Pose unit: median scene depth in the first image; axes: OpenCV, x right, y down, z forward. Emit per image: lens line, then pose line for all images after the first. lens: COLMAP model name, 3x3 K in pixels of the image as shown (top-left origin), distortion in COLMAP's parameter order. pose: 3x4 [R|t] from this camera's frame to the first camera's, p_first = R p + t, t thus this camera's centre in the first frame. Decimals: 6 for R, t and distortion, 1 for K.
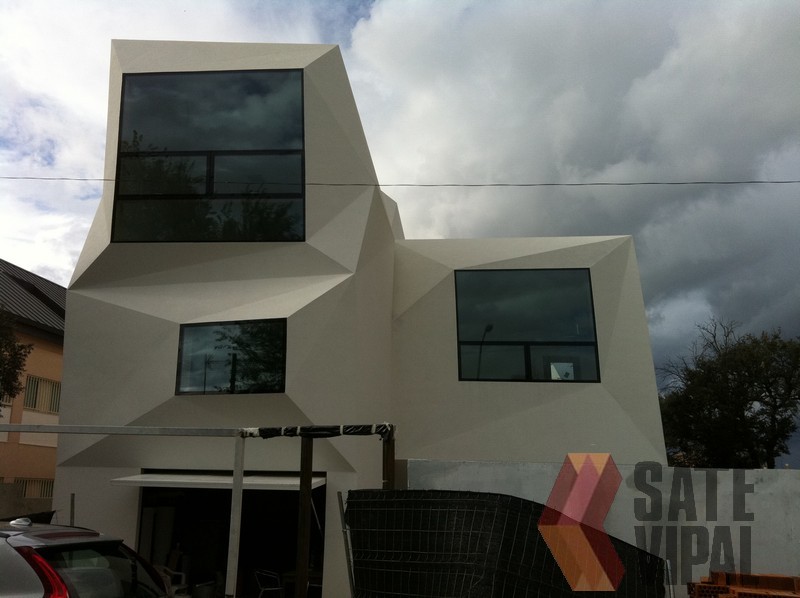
lens RADIAL K [[760.7, 0, 400.0], [0, 760.7, 299.0], [0, 0, 1]] dist [0.111926, -0.321571]
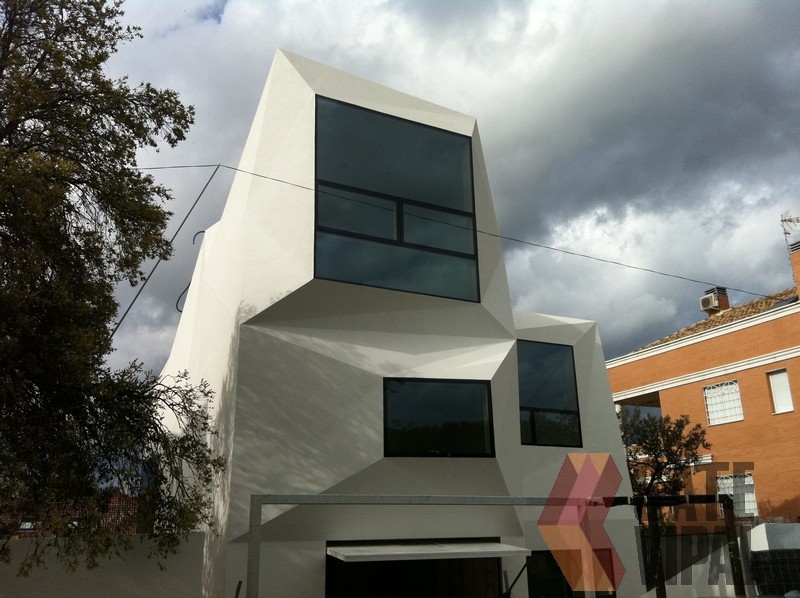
lens RADIAL K [[760.7, 0, 400.0], [0, 760.7, 299.0], [0, 0, 1]] dist [0.111926, -0.321571]
pose [[0.835203, 0.123013, 0.536008, -0.768414], [-0.091703, 0.992168, -0.084811, 0.014651], [-0.542243, 0.021681, 0.839942, 0.218452]]
